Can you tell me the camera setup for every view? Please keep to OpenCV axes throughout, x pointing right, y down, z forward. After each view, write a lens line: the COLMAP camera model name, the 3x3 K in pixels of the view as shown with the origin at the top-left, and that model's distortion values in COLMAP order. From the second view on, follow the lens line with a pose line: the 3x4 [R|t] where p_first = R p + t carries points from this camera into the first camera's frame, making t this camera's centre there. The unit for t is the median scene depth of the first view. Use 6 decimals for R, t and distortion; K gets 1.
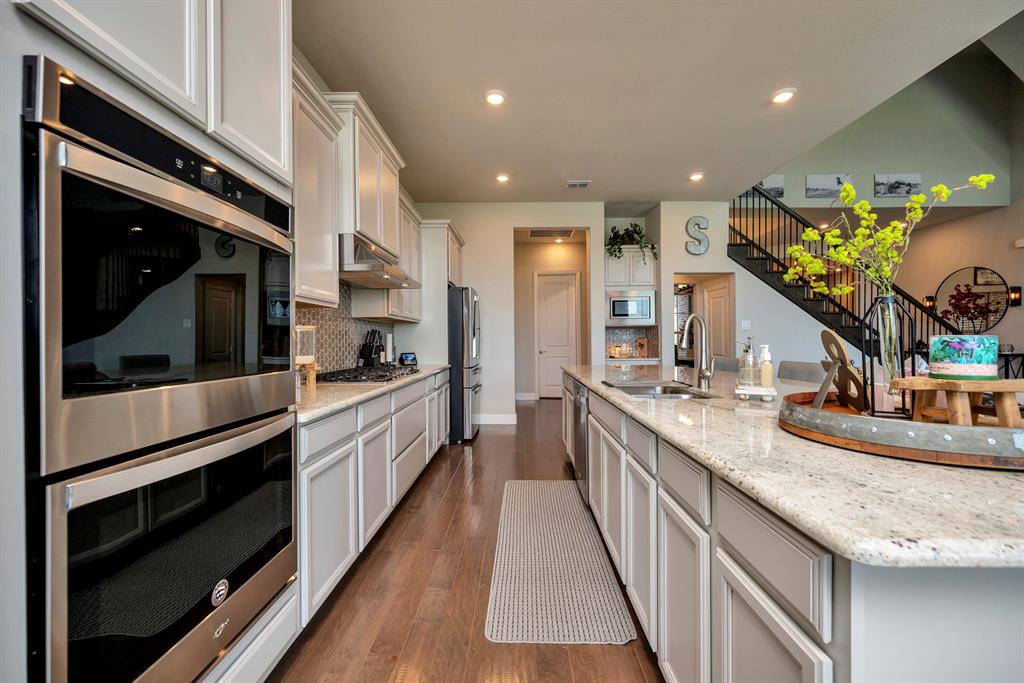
lens RADIAL K [[408.7, 0, 513.9], [0, 408.7, 341.0], [0, 0, 1]] dist [0.000725, -0.000415]
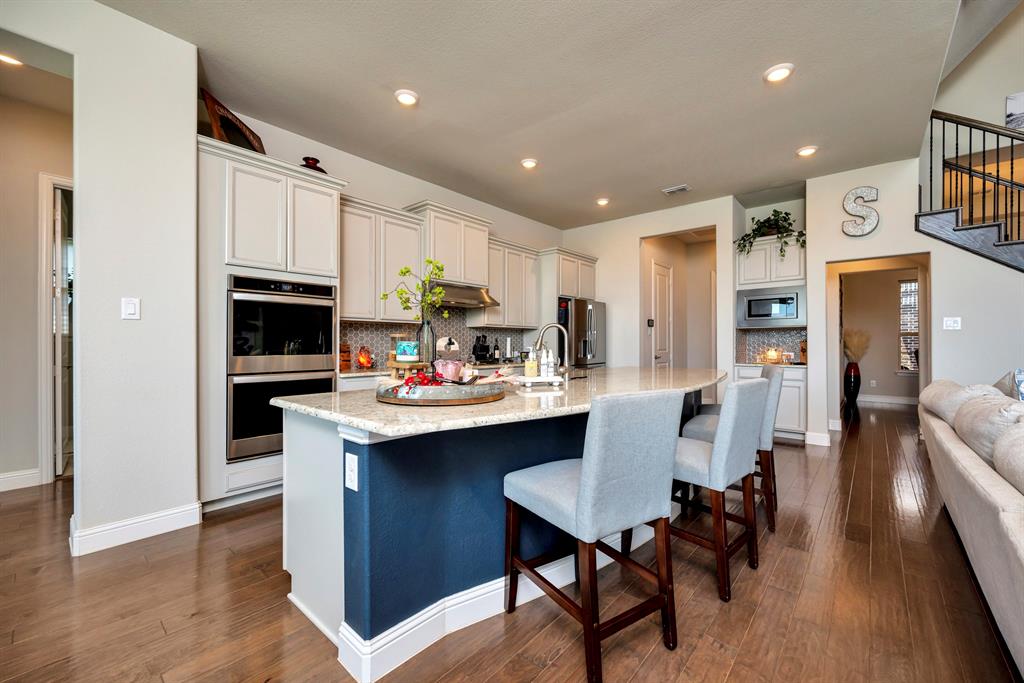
lens RADIAL K [[408.7, 0, 510.9], [0, 408.7, 341.7], [0, 0, 1]] dist [0.000725, -0.000415]
pose [[0.764771, 0.005521, -0.644279, 0.499712], [-0.006861, 0.999976, 0.000425, -0.003186], [0.644266, 0.004095, 0.764791, -0.045762]]
